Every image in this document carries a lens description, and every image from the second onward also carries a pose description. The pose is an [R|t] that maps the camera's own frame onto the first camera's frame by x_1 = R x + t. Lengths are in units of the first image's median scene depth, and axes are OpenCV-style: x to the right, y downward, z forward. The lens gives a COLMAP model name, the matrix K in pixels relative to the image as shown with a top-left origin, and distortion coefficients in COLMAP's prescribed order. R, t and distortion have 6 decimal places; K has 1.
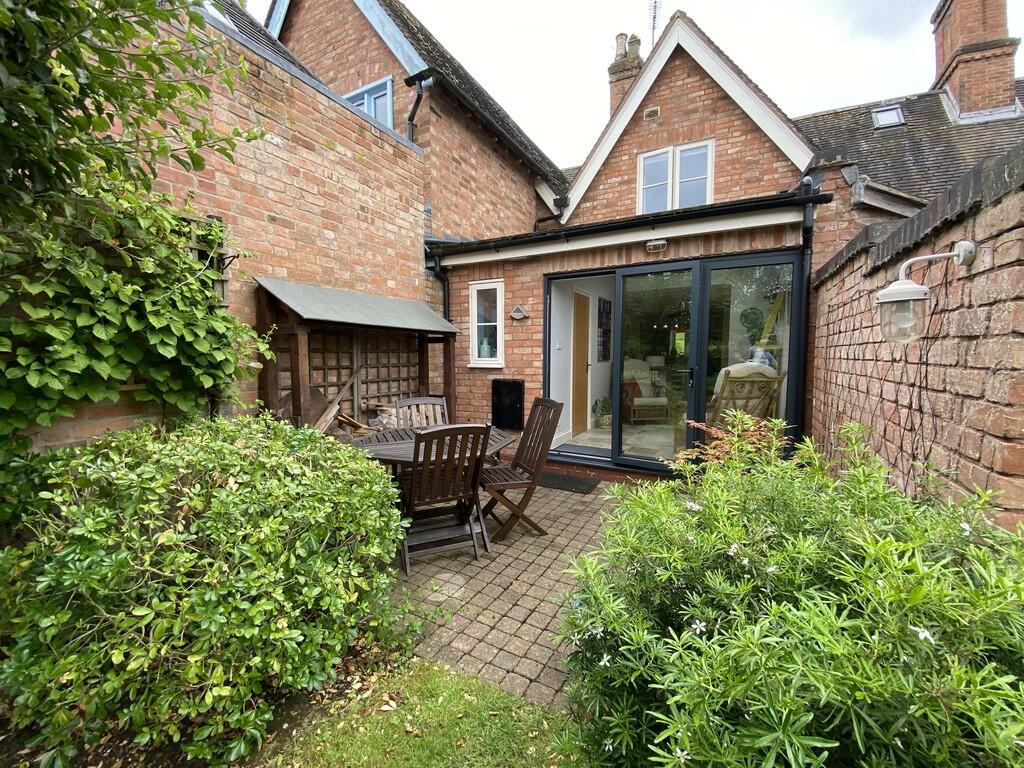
lens RADIAL K [[410.2, 0, 512.0], [0, 410.2, 384.0], [0, 0, 1]] dist [0.032070, -0.031186]
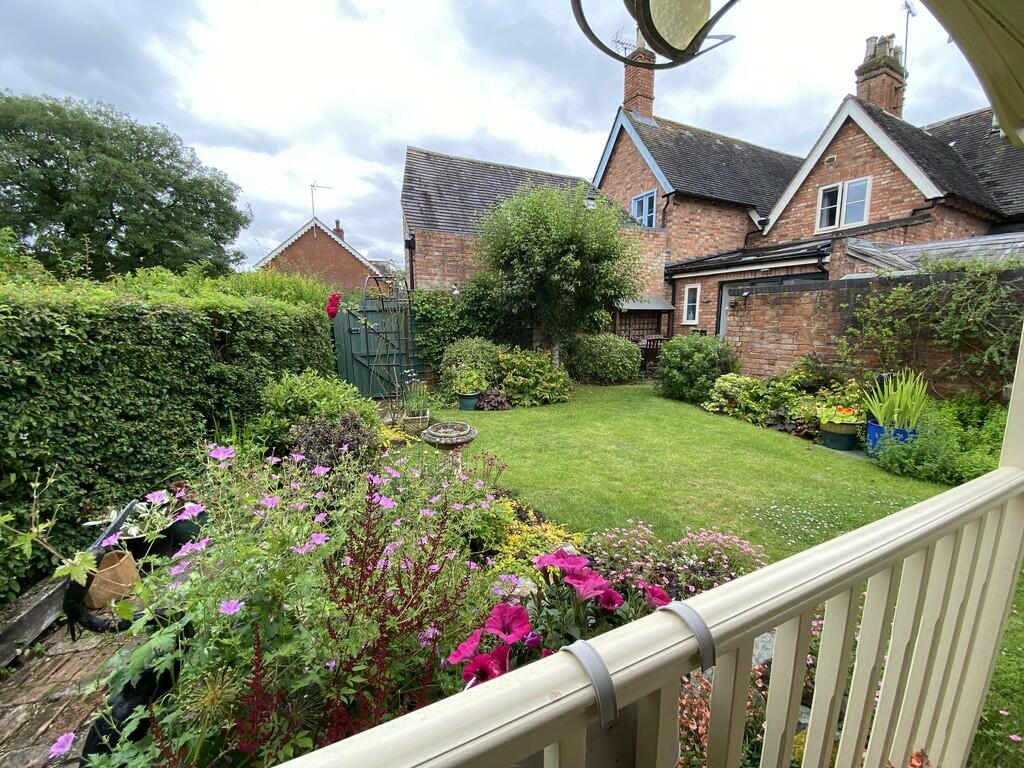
lens RADIAL K [[410.2, 0, 512.0], [0, 410.2, 384.0], [0, 0, 1]] dist [0.032070, -0.031186]
pose [[0.811456, 0.091917, -0.577139, 0.459743], [-0.039662, 0.993939, 0.102533, 0.085311], [0.583066, -0.060310, 0.810183, -1.331230]]
